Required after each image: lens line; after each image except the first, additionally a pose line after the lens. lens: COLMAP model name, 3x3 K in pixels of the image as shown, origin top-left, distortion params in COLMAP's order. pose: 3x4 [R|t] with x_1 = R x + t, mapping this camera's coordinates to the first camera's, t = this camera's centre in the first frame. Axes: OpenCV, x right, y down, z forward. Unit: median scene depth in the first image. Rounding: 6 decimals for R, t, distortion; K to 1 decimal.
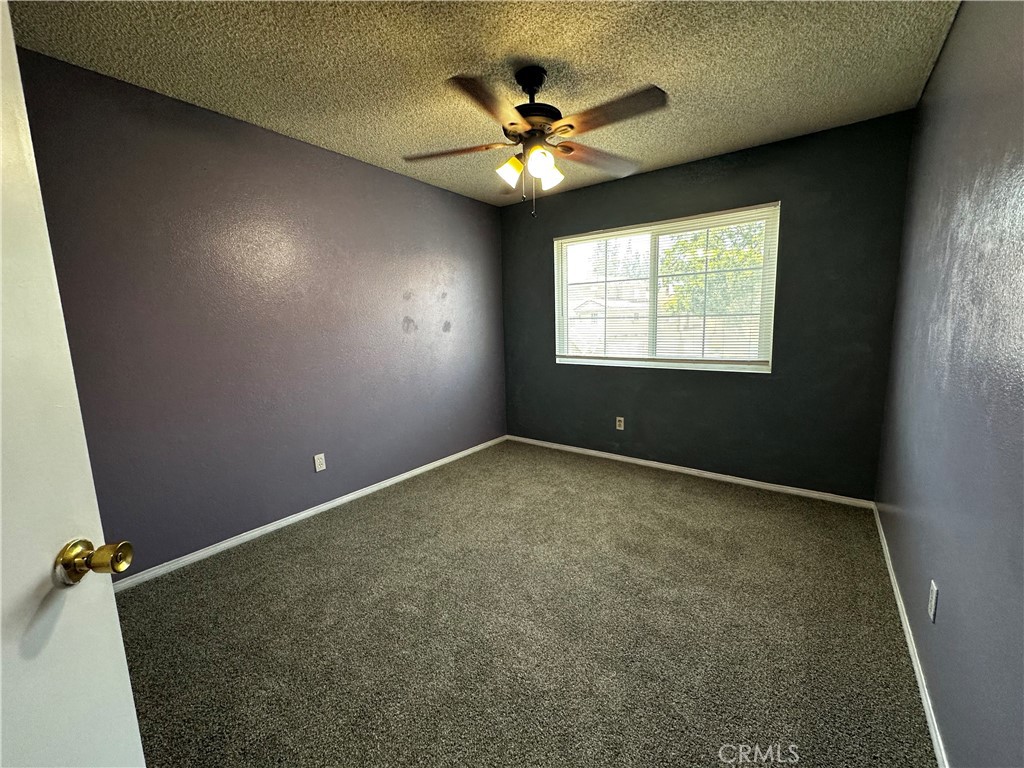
lens RADIAL K [[408.9, 0, 511.5], [0, 408.9, 384.0], [0, 0, 1]] dist [-0.001859, 0.000006]
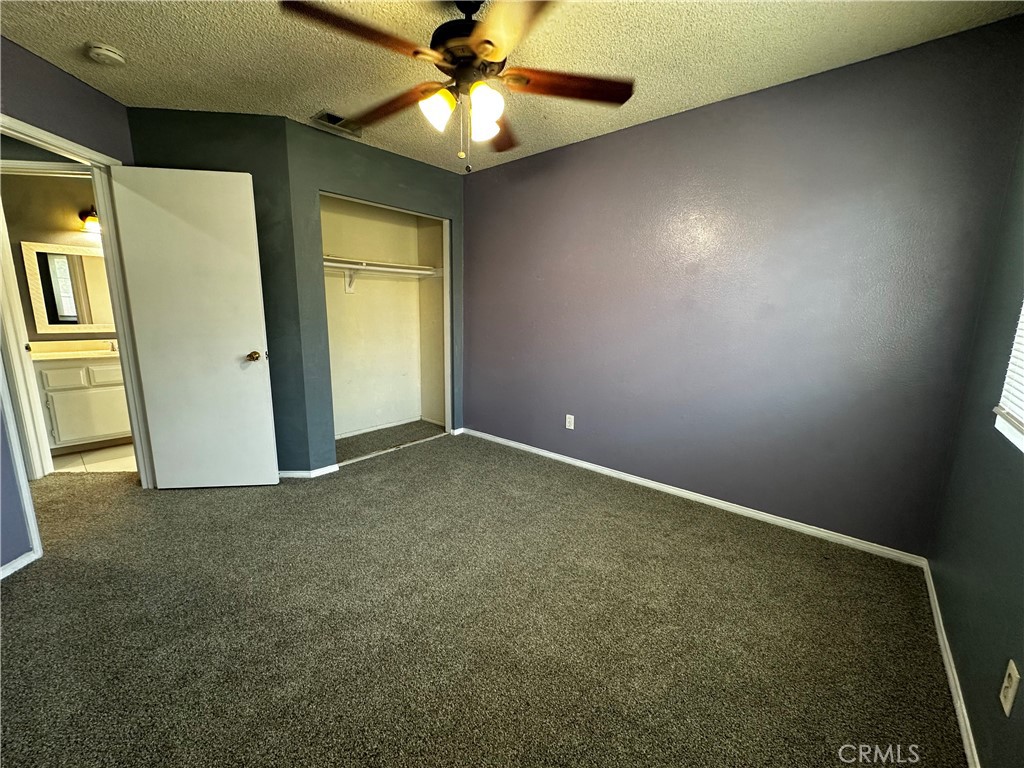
lens RADIAL K [[408.9, 0, 511.5], [0, 408.9, 384.0], [0, 0, 1]] dist [-0.001859, 0.000006]
pose [[-0.056719, 0.207121, -0.976670, 0.568348], [-0.163388, 0.963131, 0.213738, -0.117082], [0.984930, 0.171699, -0.020787, 0.709624]]
